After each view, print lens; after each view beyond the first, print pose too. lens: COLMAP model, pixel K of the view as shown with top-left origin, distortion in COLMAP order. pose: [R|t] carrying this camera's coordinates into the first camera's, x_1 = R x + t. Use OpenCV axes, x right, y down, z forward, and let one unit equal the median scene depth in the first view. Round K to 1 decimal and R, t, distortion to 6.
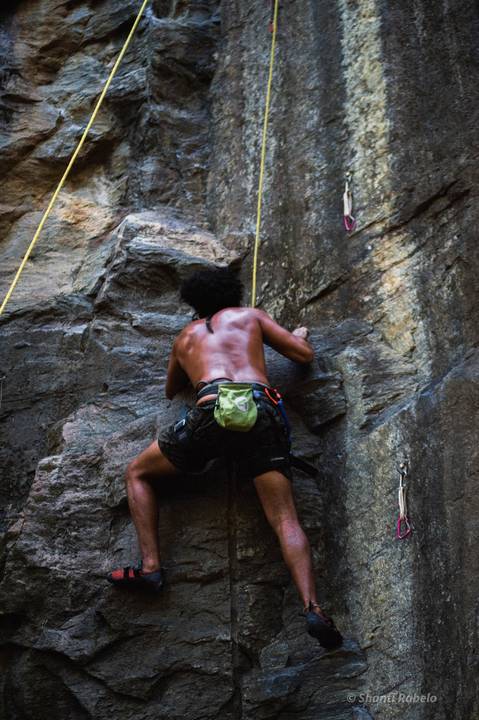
lens RADIAL K [[1726.1, 0, 286.4], [0, 1726.1, 416.8], [0, 0, 1]] dist [-0.240427, 0.000000]
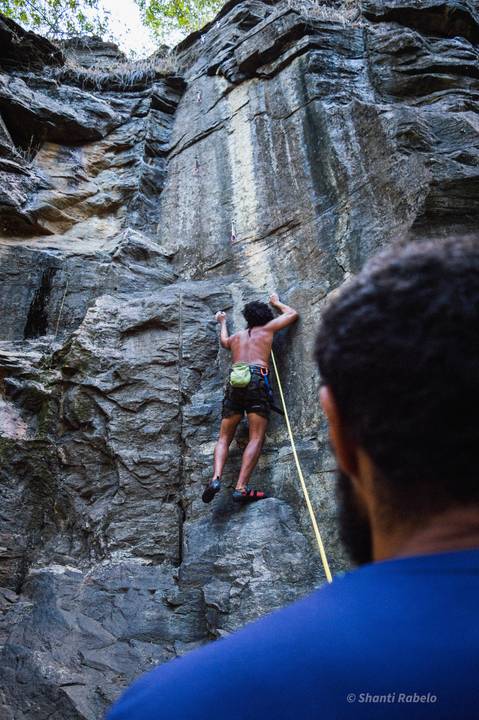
lens RADIAL K [[572.3, 0, 238.4], [0, 572.3, 366.3], [0, 0, 1]] dist [-0.097339, 0.027871]
pose [[0.942609, 0.164192, 0.290740, -0.152029], [-0.132949, 0.983301, -0.124274, 0.154039], [-0.306290, 0.078488, 0.948697, 0.235882]]
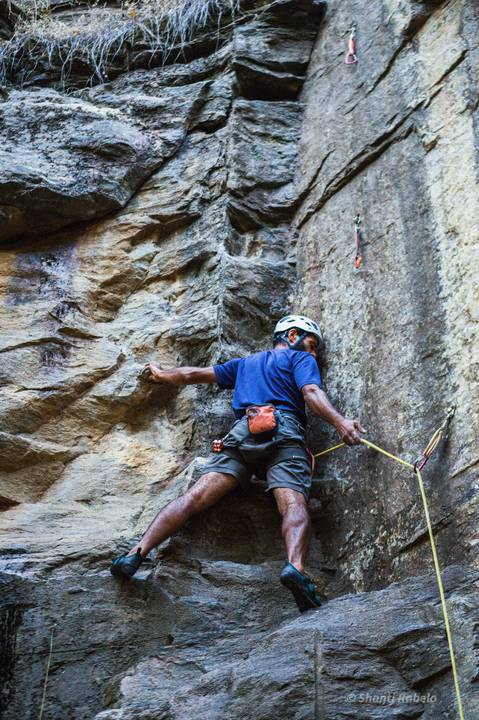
lens RADIAL K [[1734.6, 0, 268.7], [0, 1734.6, 393.9], [0, 0, 1]] dist [-0.244217, 0.000000]
pose [[0.999443, 0.033211, -0.003409, -0.054502], [-0.033169, 0.976145, -0.214571, 0.047759], [-0.003798, 0.214564, 0.976703, 0.099954]]
